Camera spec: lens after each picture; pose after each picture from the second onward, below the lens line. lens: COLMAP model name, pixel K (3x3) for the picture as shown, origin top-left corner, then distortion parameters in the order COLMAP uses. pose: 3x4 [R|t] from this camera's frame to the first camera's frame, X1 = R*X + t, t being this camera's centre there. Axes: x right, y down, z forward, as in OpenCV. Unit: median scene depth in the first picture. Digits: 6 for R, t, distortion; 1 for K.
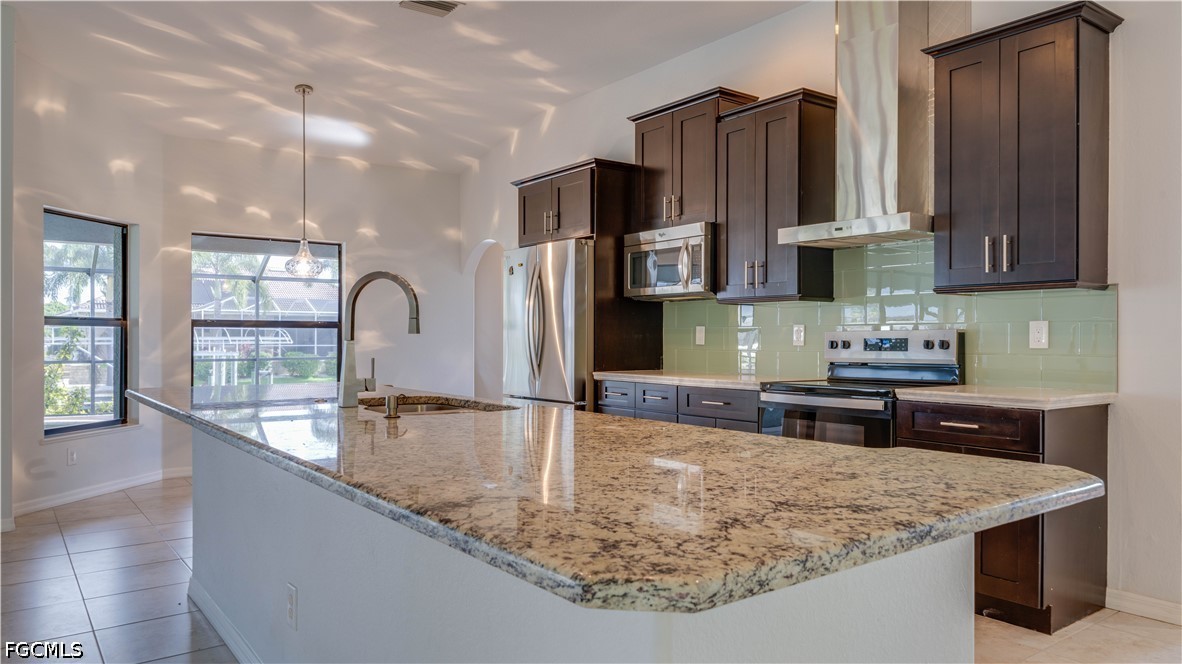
lens RADIAL K [[798.0, 0, 593.6], [0, 798.0, 336.8], [0, 0, 1]] dist [-0.004160, 0.006848]
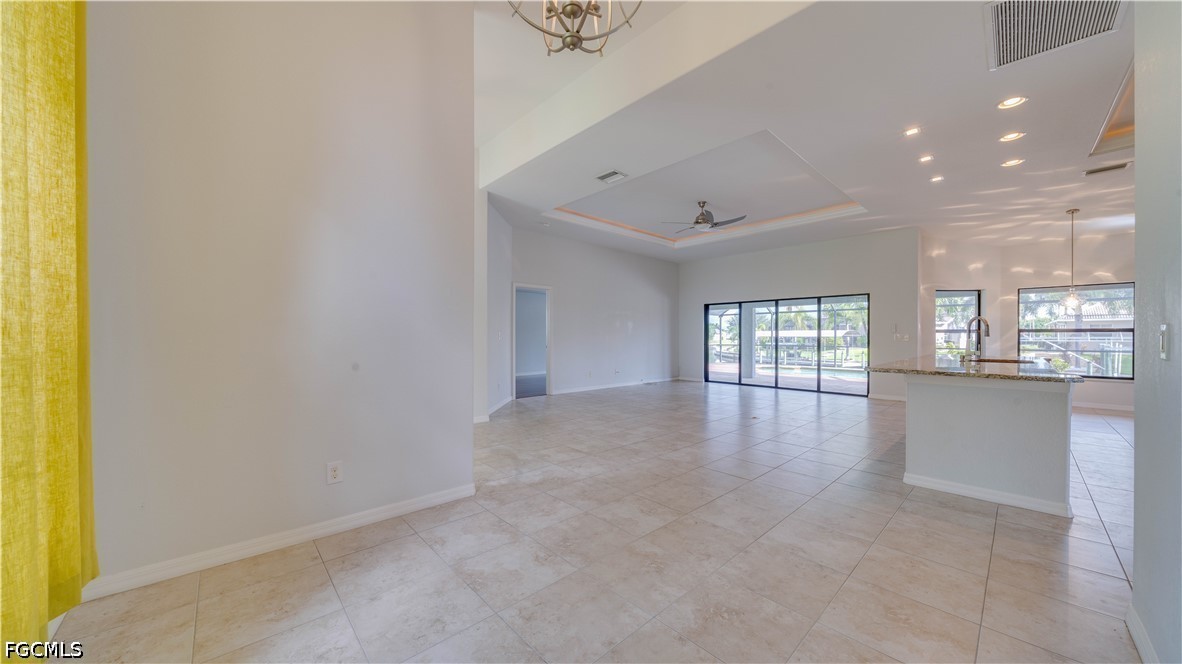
lens RADIAL K [[409.6, 0, 591.4], [0, 409.6, 336.0], [0, 0, 1]] dist [-0.000988, 0.000051]
pose [[0.121223, -0.002065, -0.992623, 0.528428], [0.000265, 0.999998, -0.002048, -0.001184], [0.992625, -0.000014, 0.121223, -0.323778]]
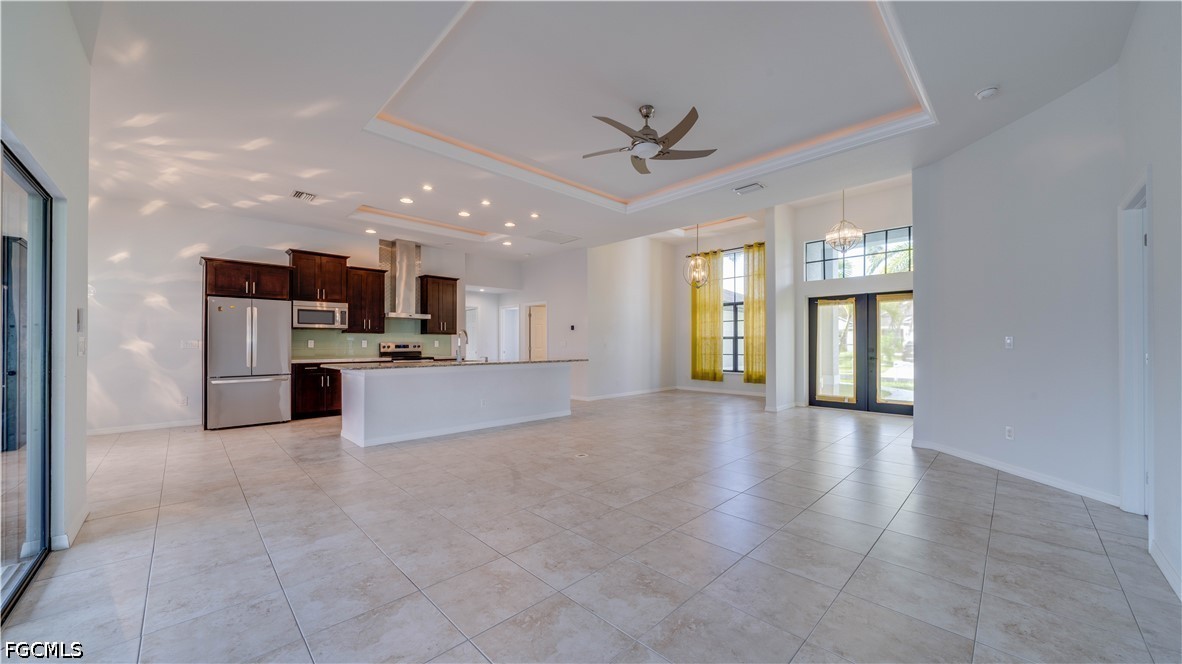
lens RADIAL K [[409.6, 0, 576.7], [0, 409.6, 340.6], [0, 0, 1]] dist [-0.000988, 0.000051]
pose [[-0.107159, 0.007051, 0.994217, -1.160293], [-0.000968, 0.999974, -0.007197, -0.003401], [-0.994241, -0.001734, -0.107149, 0.293532]]
